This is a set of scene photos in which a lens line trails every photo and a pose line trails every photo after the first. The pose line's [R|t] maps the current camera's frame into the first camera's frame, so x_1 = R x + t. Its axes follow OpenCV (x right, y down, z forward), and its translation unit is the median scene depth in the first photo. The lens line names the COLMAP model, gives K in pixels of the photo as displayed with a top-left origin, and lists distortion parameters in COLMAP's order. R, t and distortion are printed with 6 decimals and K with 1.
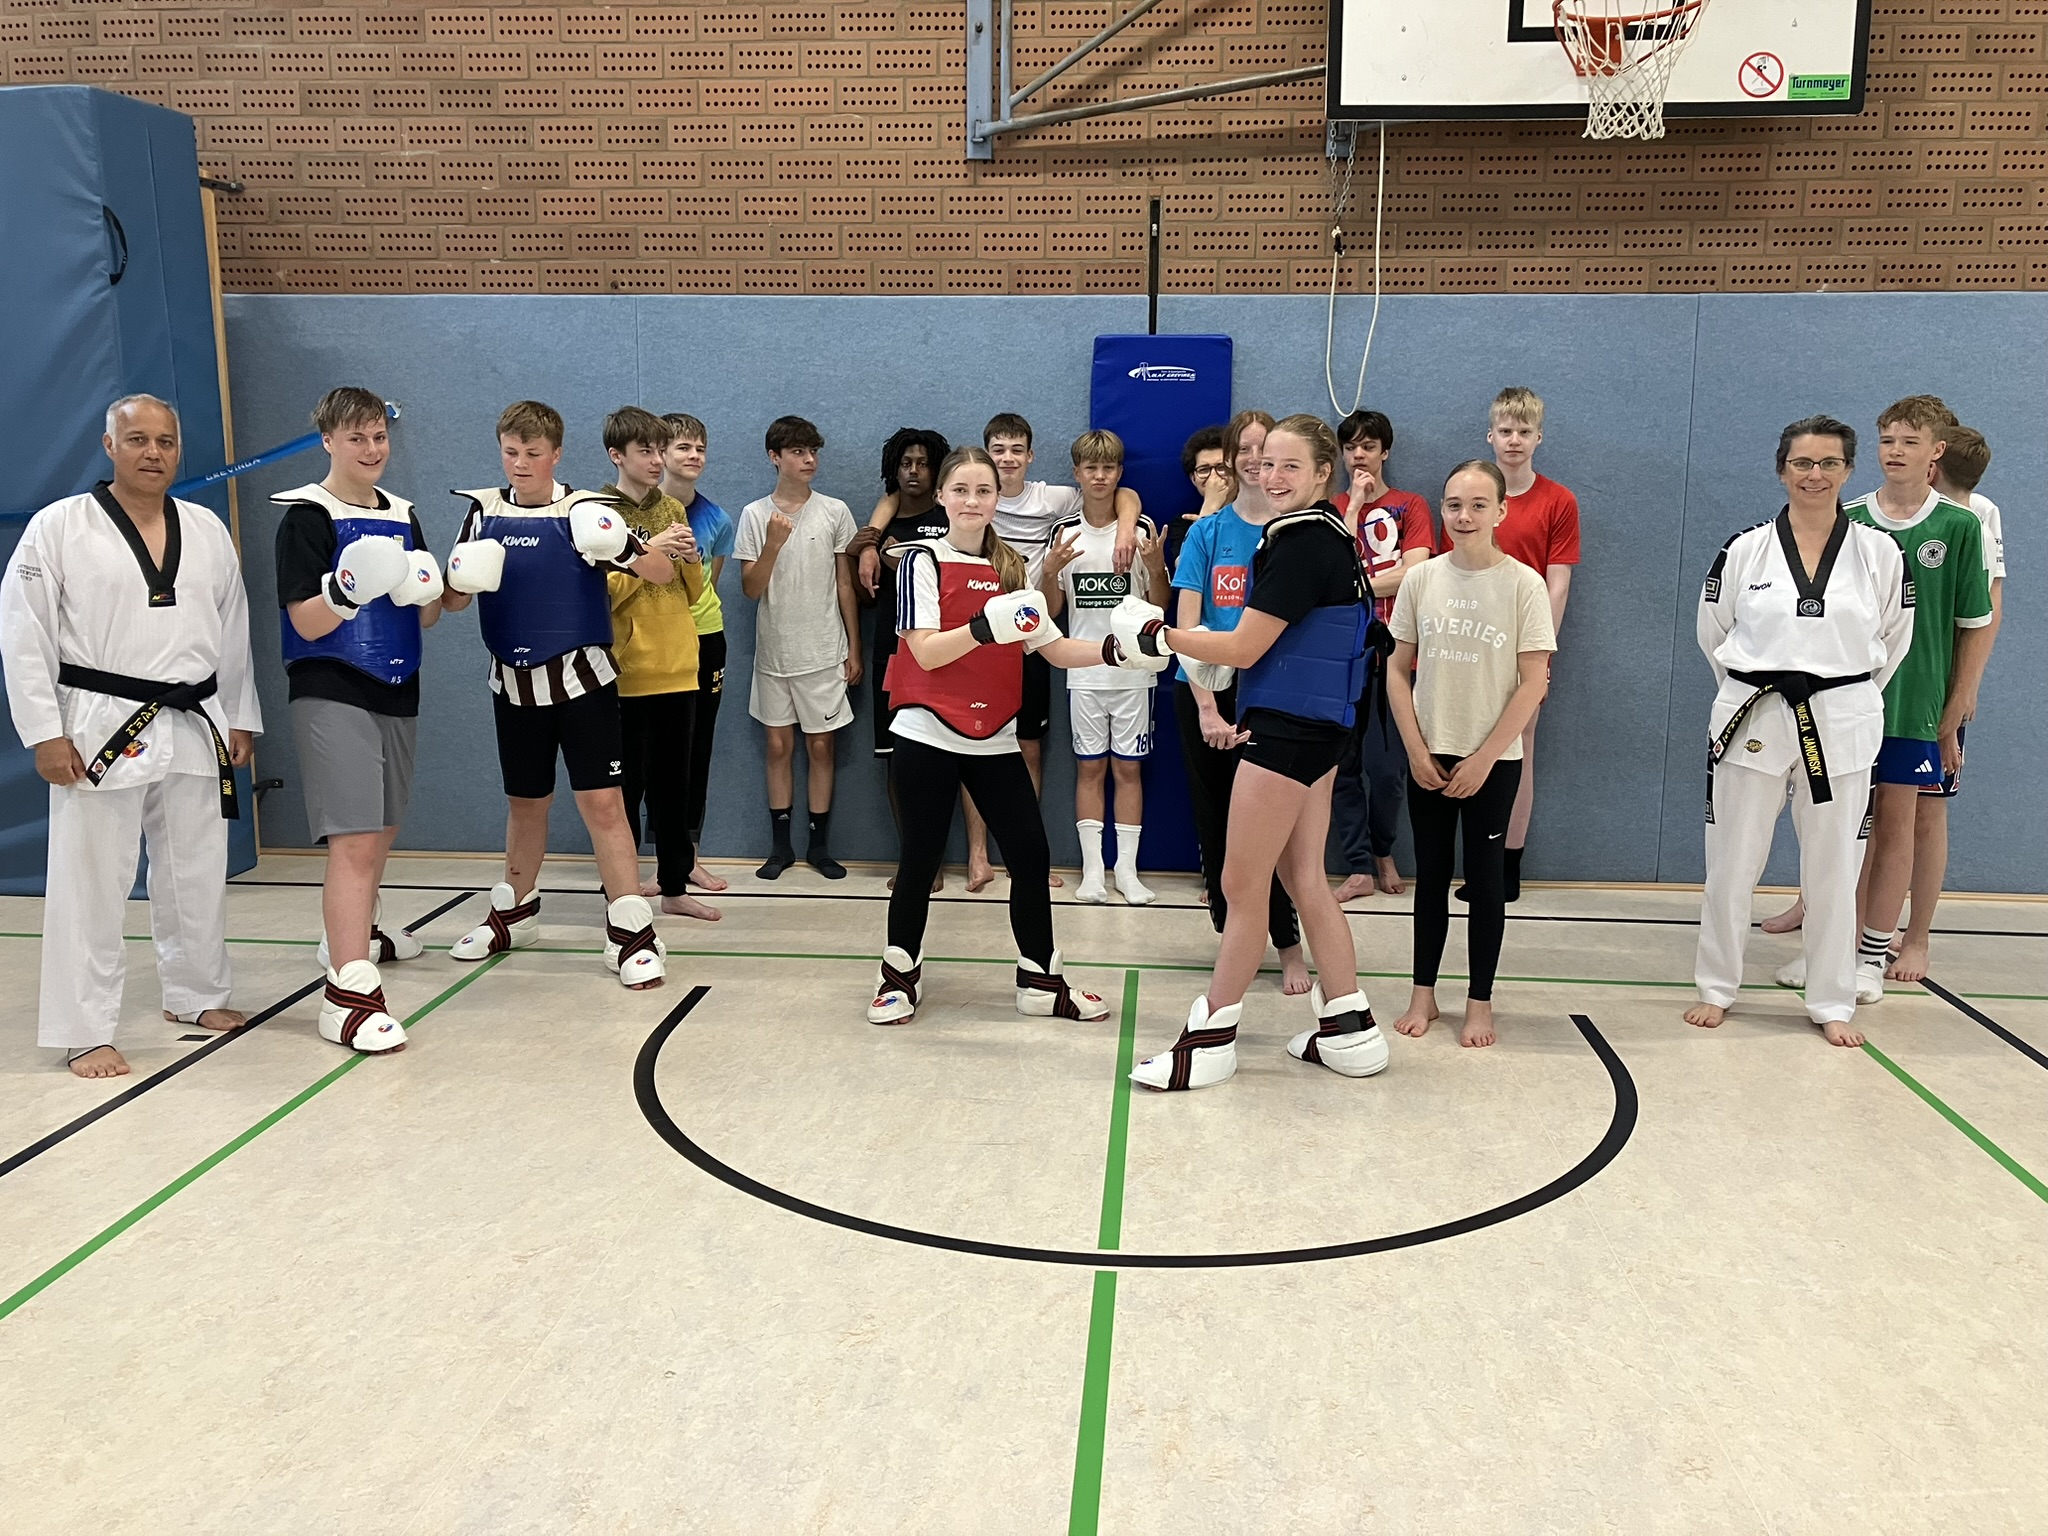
lens RADIAL K [[1647.8, 0, 1047.8], [0, 1647.8, 730.3], [0, 0, 1]] dist [0.012971, -0.006203]
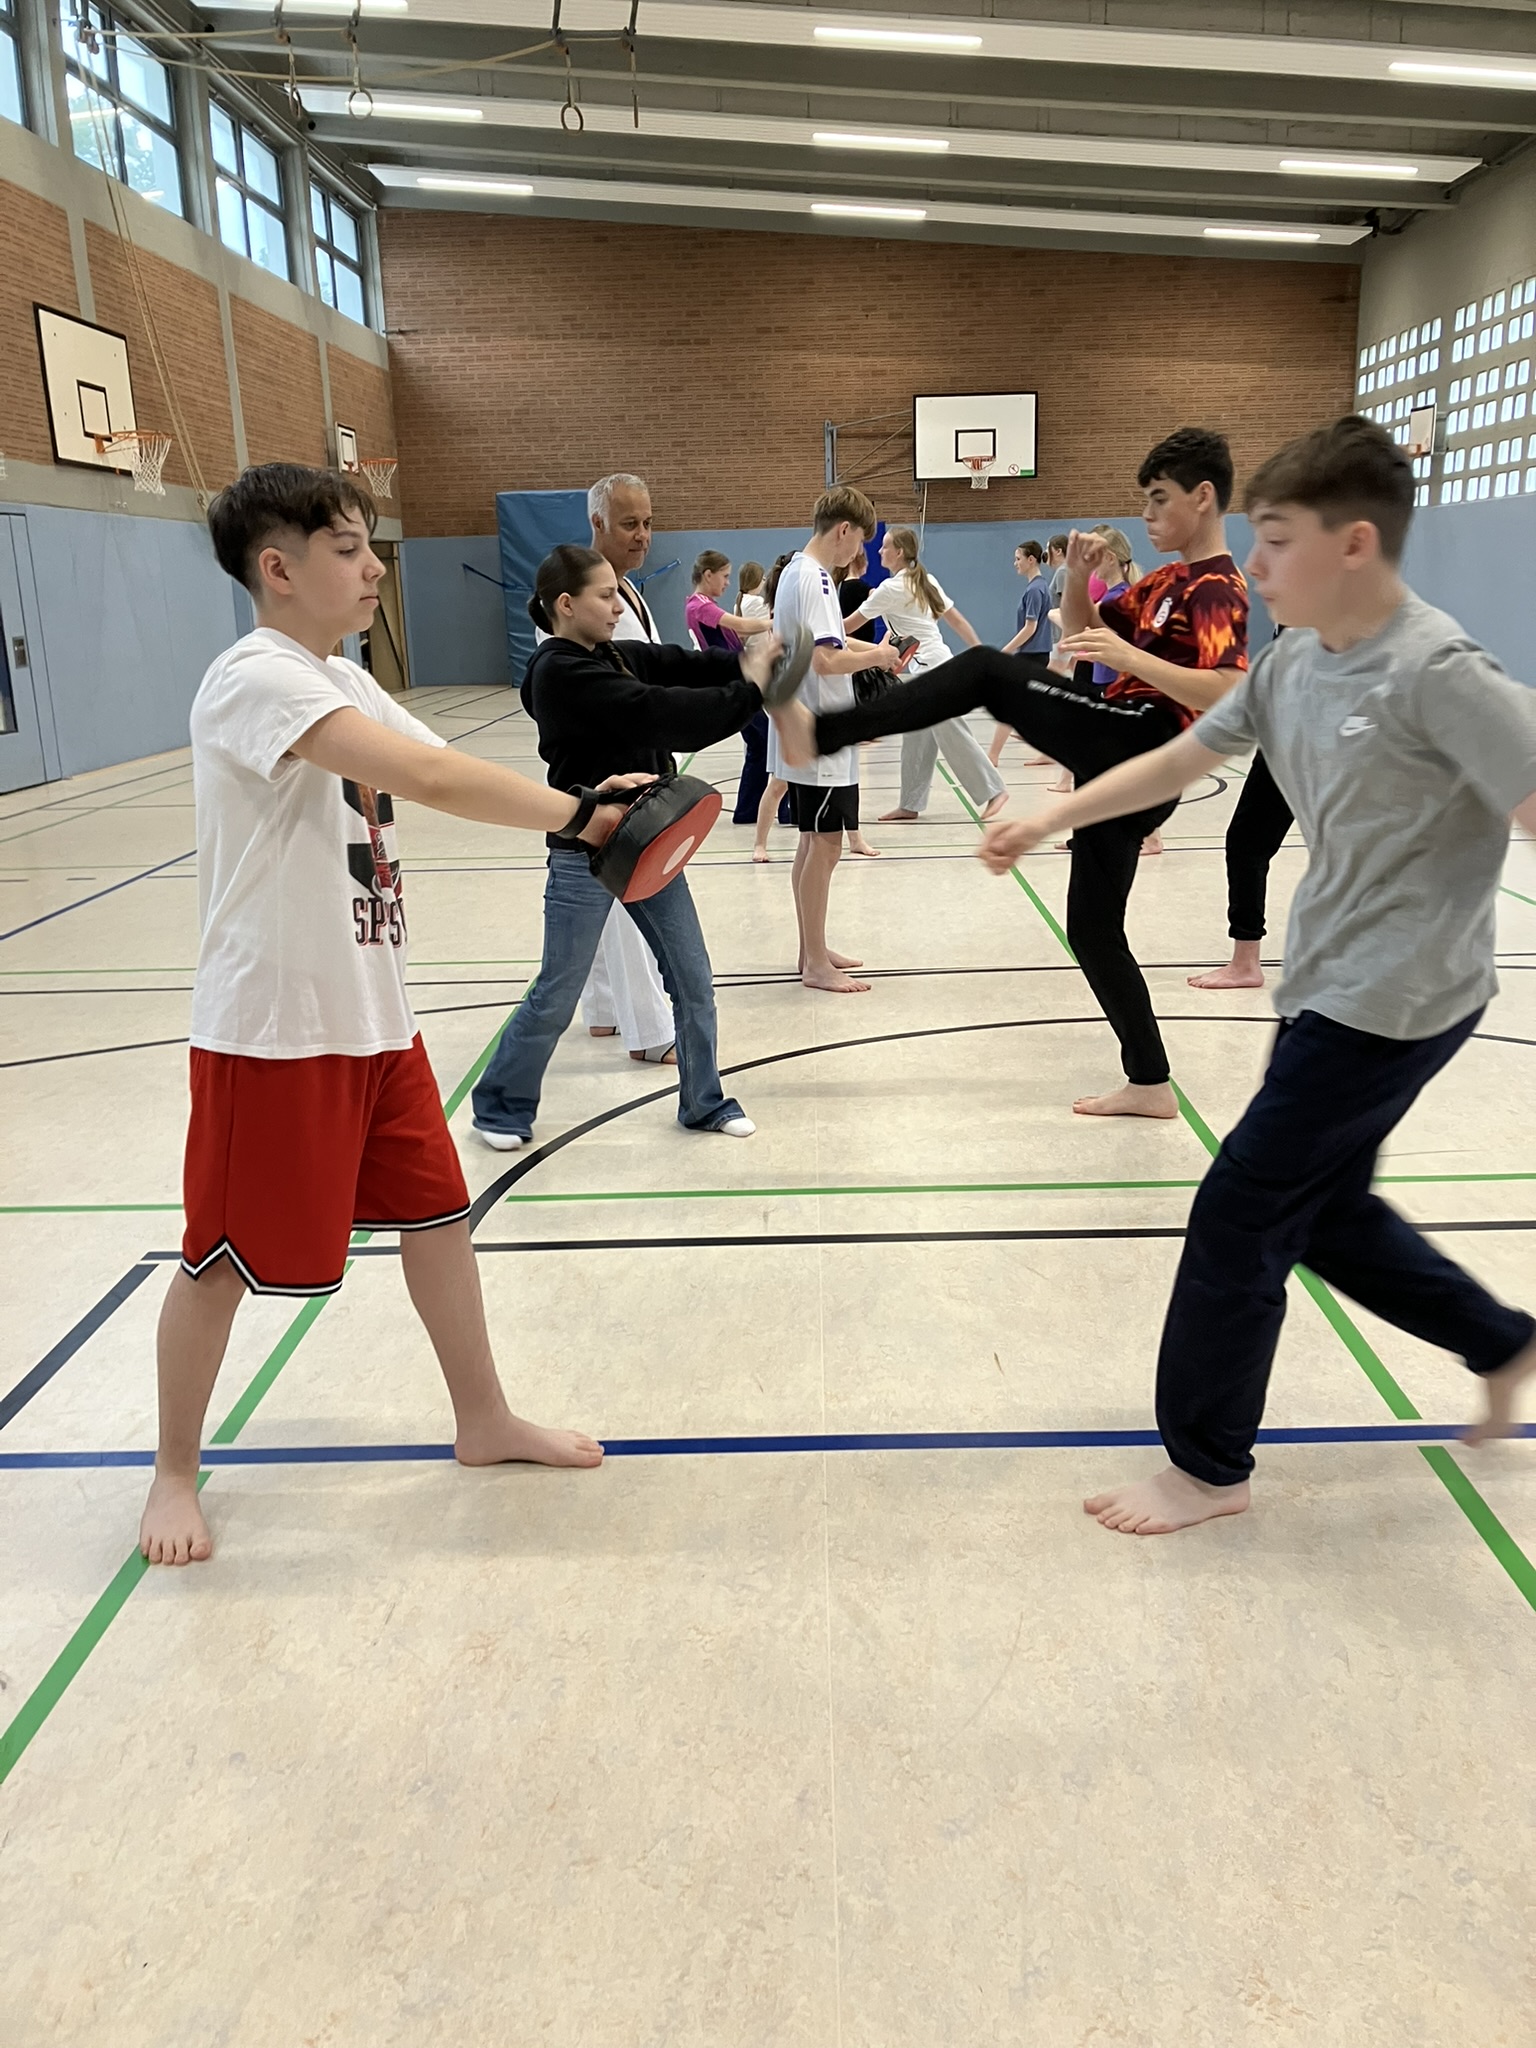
lens RADIAL K [[1647.8, 0, 762.1], [0, 1647.8, 1021.8], [0, 0, 1]] dist [0.012971, -0.006203]
pose [[0.997579, -0.048355, 0.049982, -0.473238], [0.044578, 0.996254, 0.074097, 0.645575], [-0.053378, -0.071689, 0.995998, -3.135205]]
